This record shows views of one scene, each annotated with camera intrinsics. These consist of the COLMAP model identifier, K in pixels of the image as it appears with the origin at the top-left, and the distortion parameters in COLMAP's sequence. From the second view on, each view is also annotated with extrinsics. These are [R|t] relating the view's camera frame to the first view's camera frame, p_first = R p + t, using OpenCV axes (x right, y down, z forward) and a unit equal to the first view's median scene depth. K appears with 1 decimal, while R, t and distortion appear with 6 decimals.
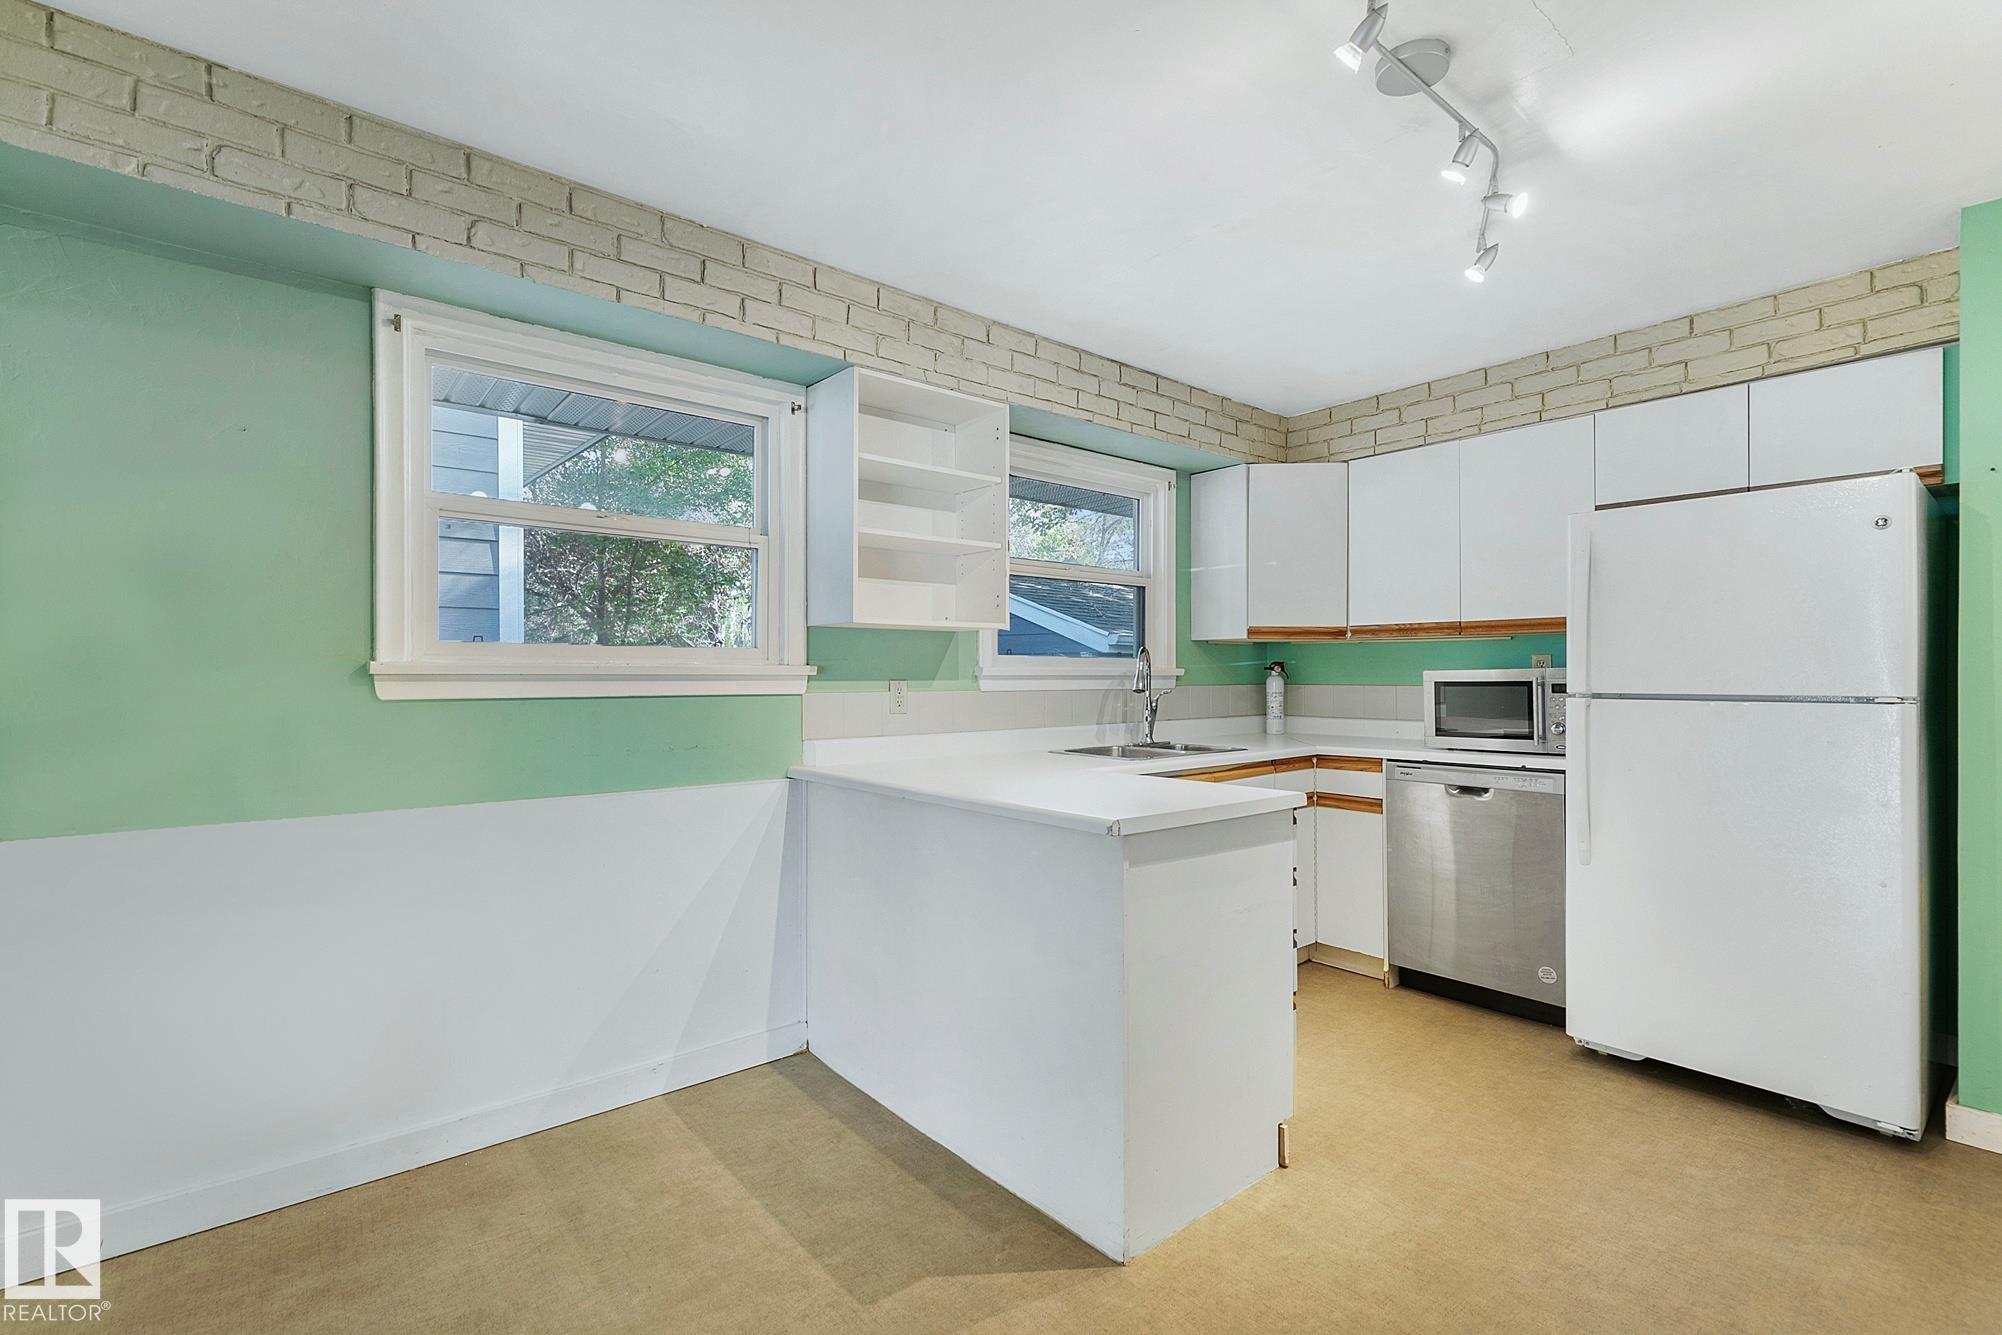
lens RADIAL K [[902.1, 0, 988.7], [0, 902.1, 668.0], [0, 0, 1]] dist [0.007209, -0.001537]
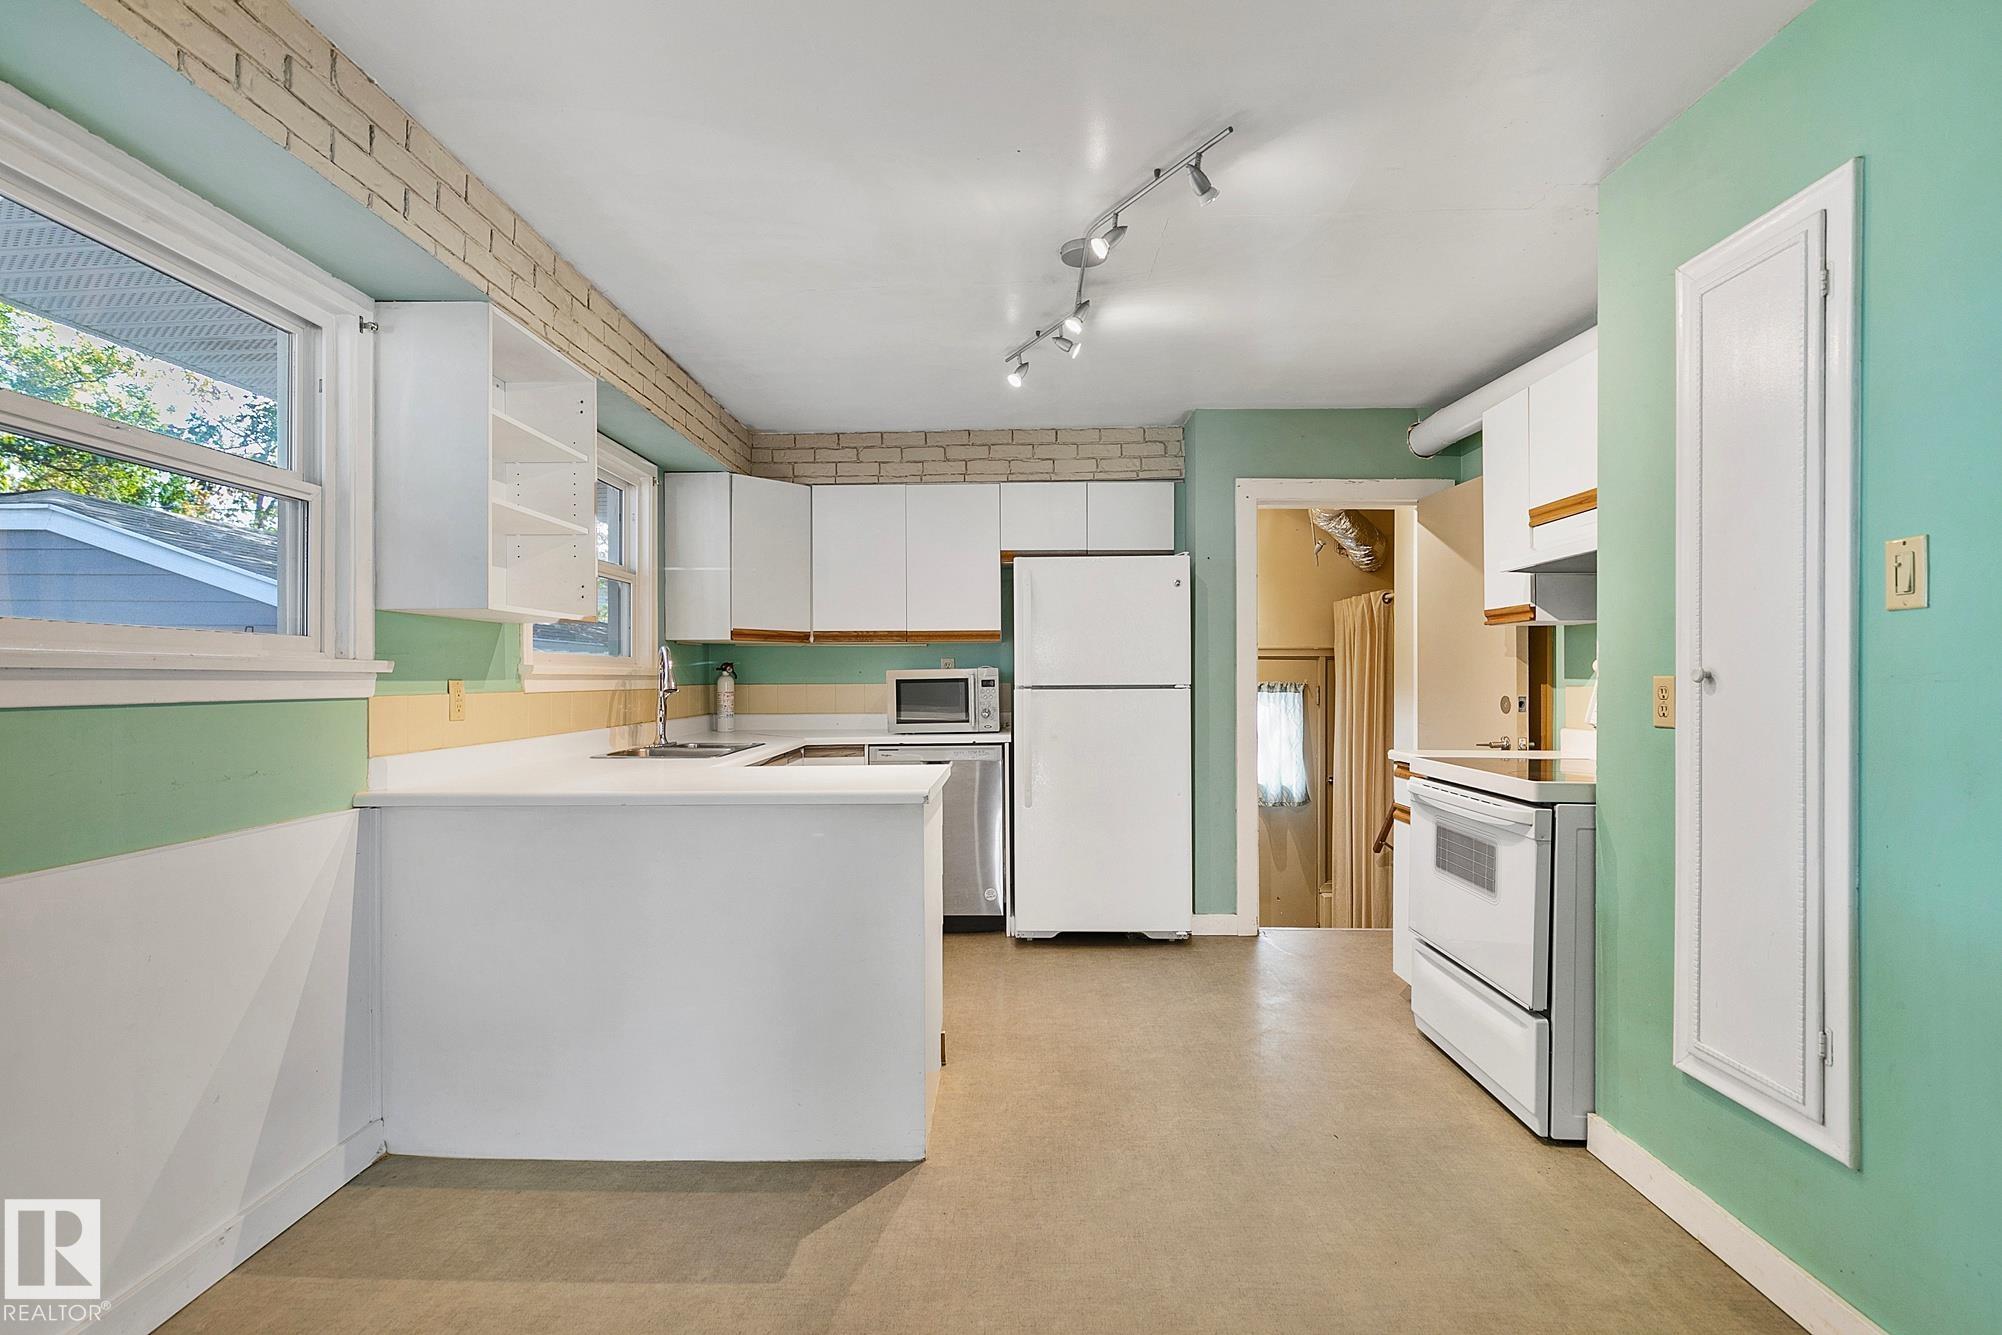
lens RADIAL K [[953.2, 0, 997.8], [0, 953.2, 673.4], [0, 0, 1]] dist [0.001125, -0.001071]
pose [[0.653111, 0.000271, 0.757262, -0.462021], [-0.000190, 1.000000, -0.000194, 0.008384], [-0.757262, -0.000017, 0.653111, 0.061175]]
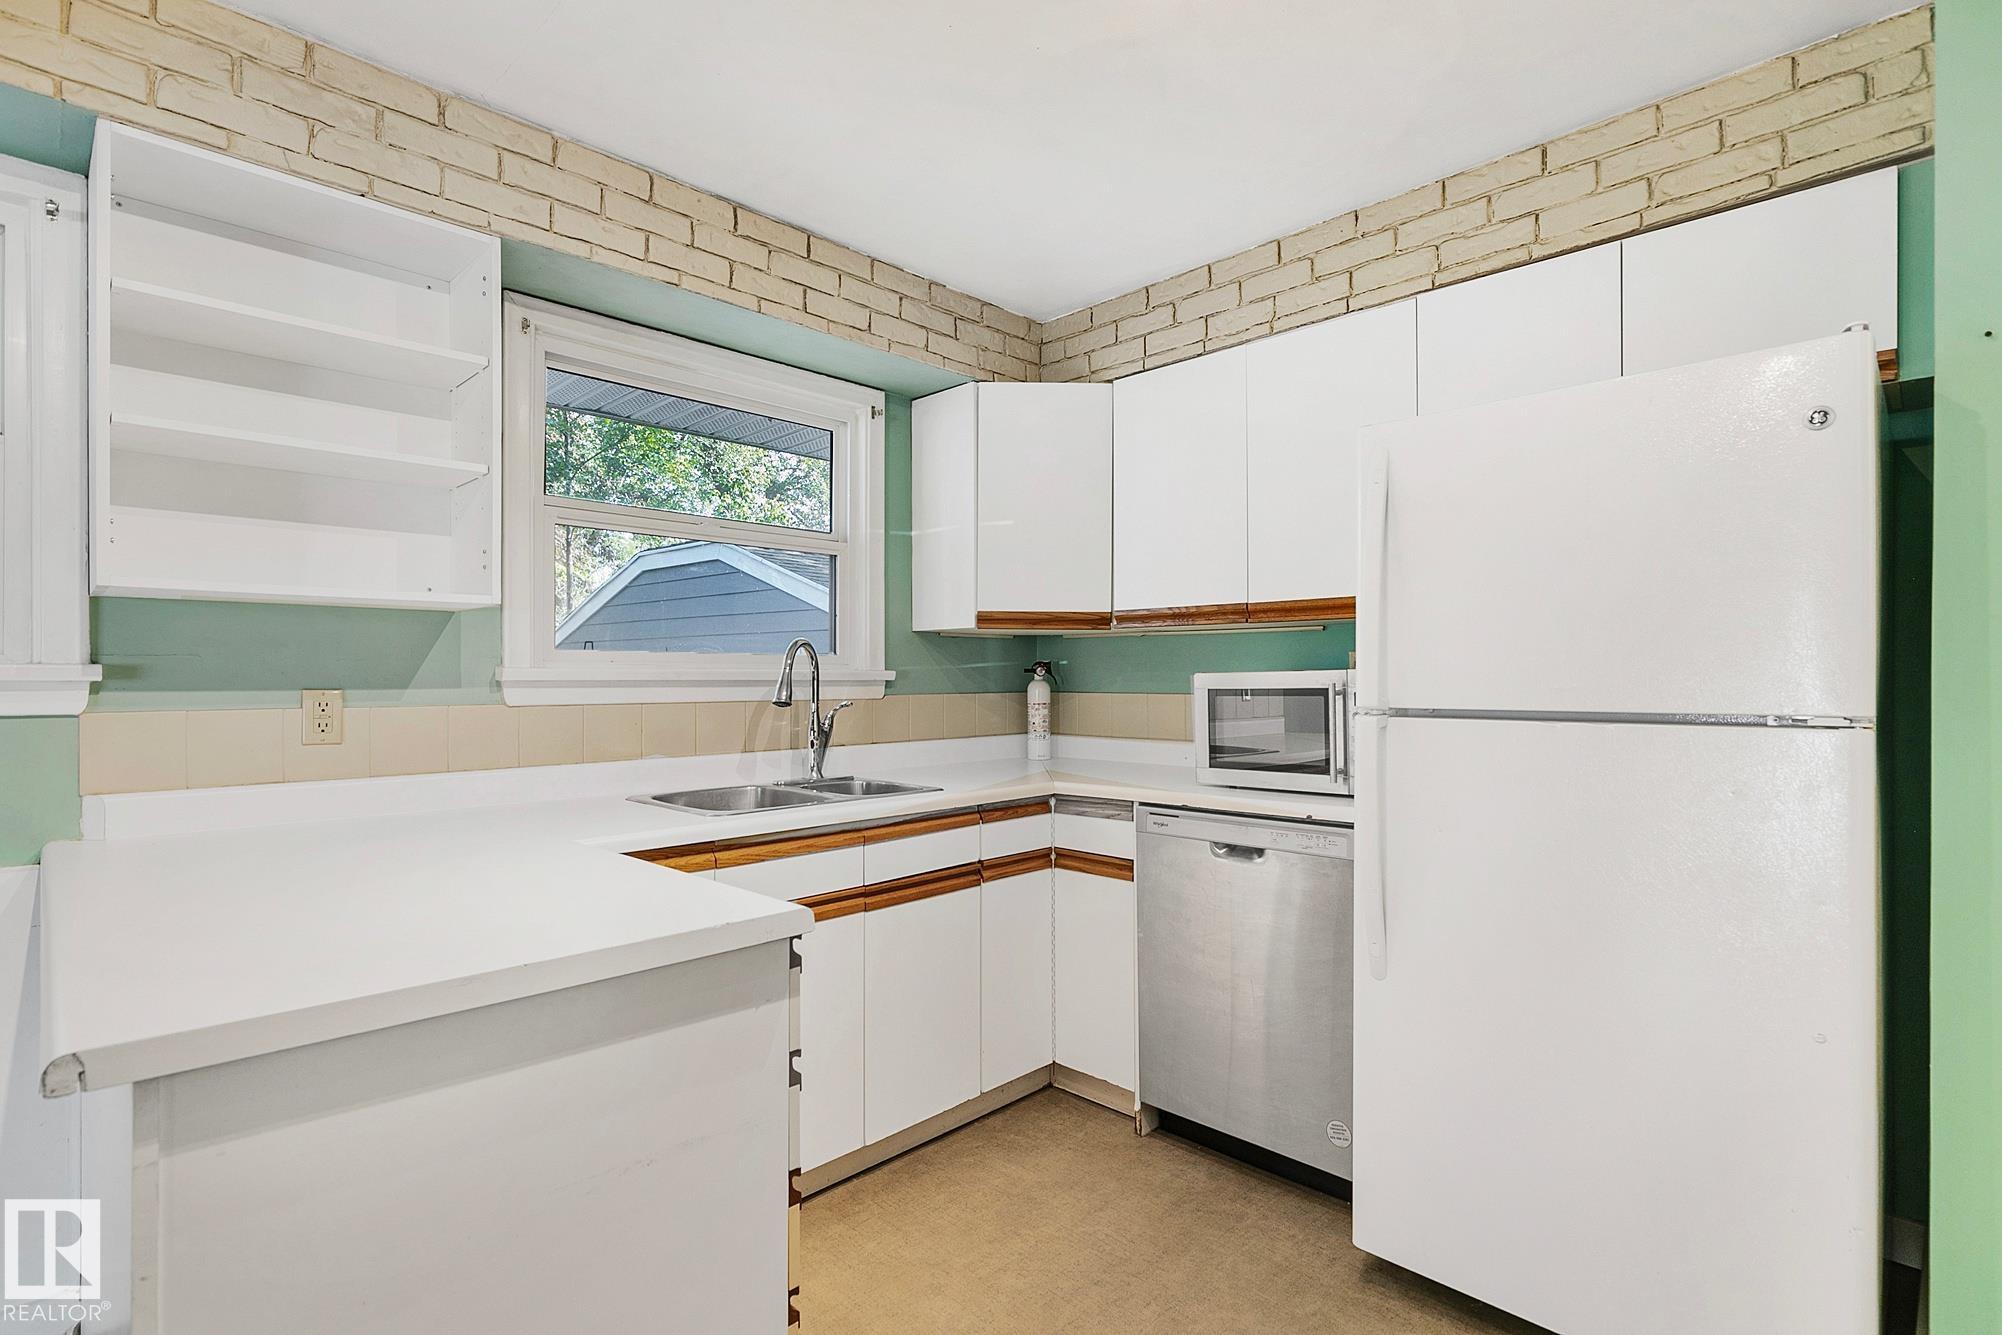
lens RADIAL K [[953.2, 0, 993.4], [0, 953.2, 674.7], [0, 0, 1]] dist [0.001125, -0.001071]
pose [[0.995572, -0.000662, 0.094004, 0.305638], [0.000323, 0.999993, 0.003623, 0.001599], [-0.094006, -0.003577, 0.995565, 0.336936]]
